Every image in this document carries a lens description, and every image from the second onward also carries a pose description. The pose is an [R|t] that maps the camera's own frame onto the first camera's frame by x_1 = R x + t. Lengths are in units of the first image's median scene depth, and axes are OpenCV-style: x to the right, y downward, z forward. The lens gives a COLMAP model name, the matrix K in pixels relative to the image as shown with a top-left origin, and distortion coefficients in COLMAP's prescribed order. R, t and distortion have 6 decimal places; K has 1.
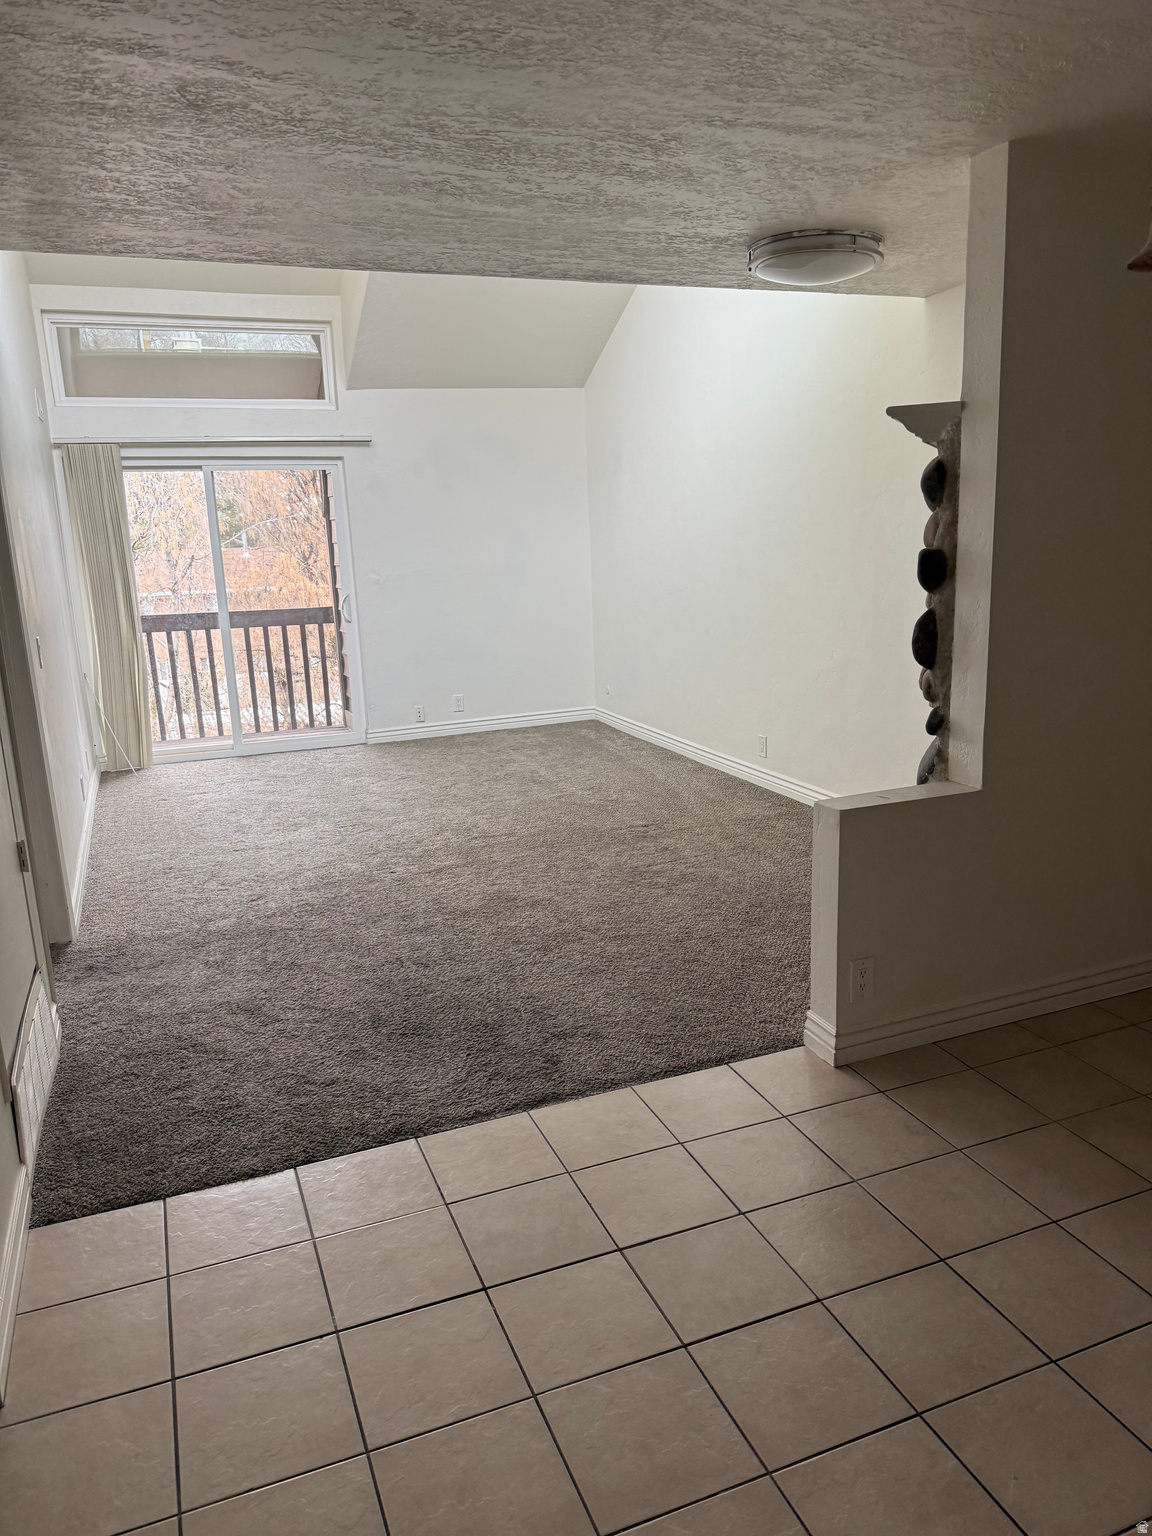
lens RADIAL K [[1091.0, 0, 580.0], [0, 1091.0, 774.3], [0, 0, 1]] dist [0.044170, -0.052553]
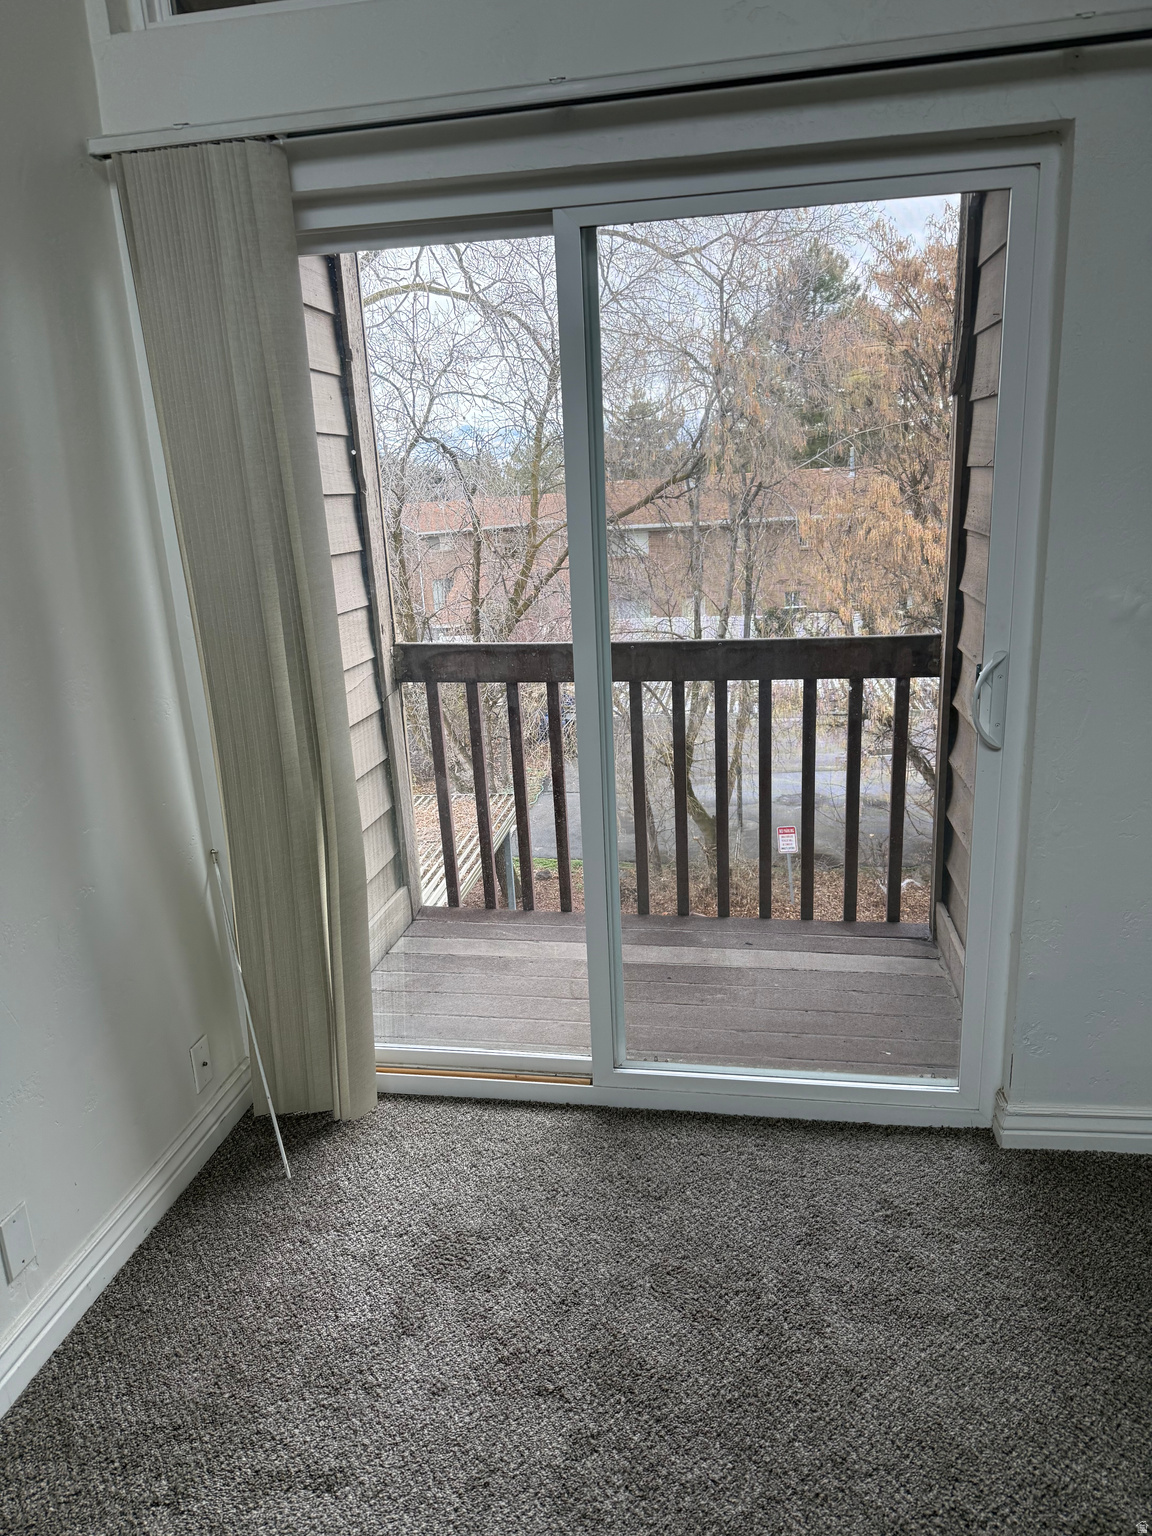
lens RADIAL K [[1091.0, 0, 580.0], [0, 1091.0, 774.3], [0, 0, 1]] dist [0.044170, -0.052553]
pose [[0.861279, 0.137937, -0.489052, -0.141509], [-0.102141, 0.989802, 0.099290, -0.132118], [0.497761, -0.035564, 0.866585, 0.604421]]
